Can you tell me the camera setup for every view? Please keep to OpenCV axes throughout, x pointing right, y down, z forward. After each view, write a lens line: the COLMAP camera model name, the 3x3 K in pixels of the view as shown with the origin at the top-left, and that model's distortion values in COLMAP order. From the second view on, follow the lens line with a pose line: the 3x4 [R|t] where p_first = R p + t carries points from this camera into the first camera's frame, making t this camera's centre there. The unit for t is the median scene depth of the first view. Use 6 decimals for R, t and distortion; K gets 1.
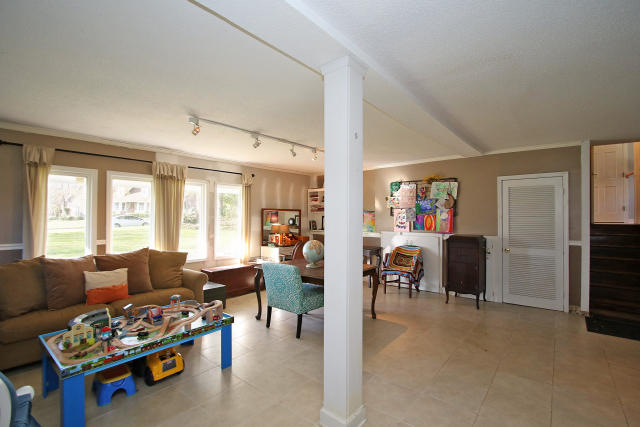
lens RADIAL K [[291.9, 0, 316.6], [0, 291.9, 214.7], [0, 0, 1]] dist [-0.022854, 0.000774]
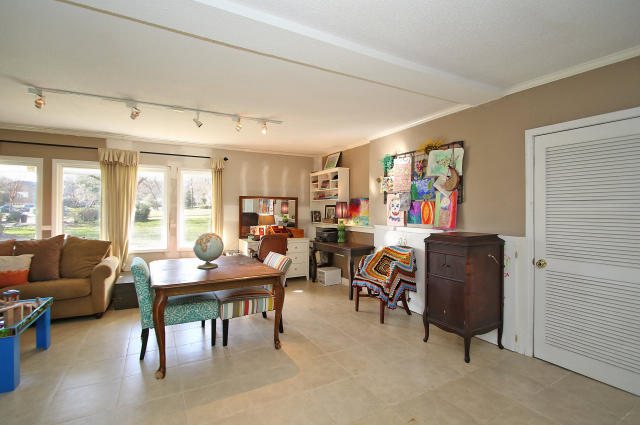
lens RADIAL K [[291.9, 0, 320.6], [0, 291.9, 209.9], [0, 0, 1]] dist [-0.022854, 0.000774]
pose [[0.930875, 0.003180, -0.365325, 0.422335], [-0.001147, 0.999983, 0.005780, 0.017983], [0.365337, -0.004961, 0.930862, 0.307223]]
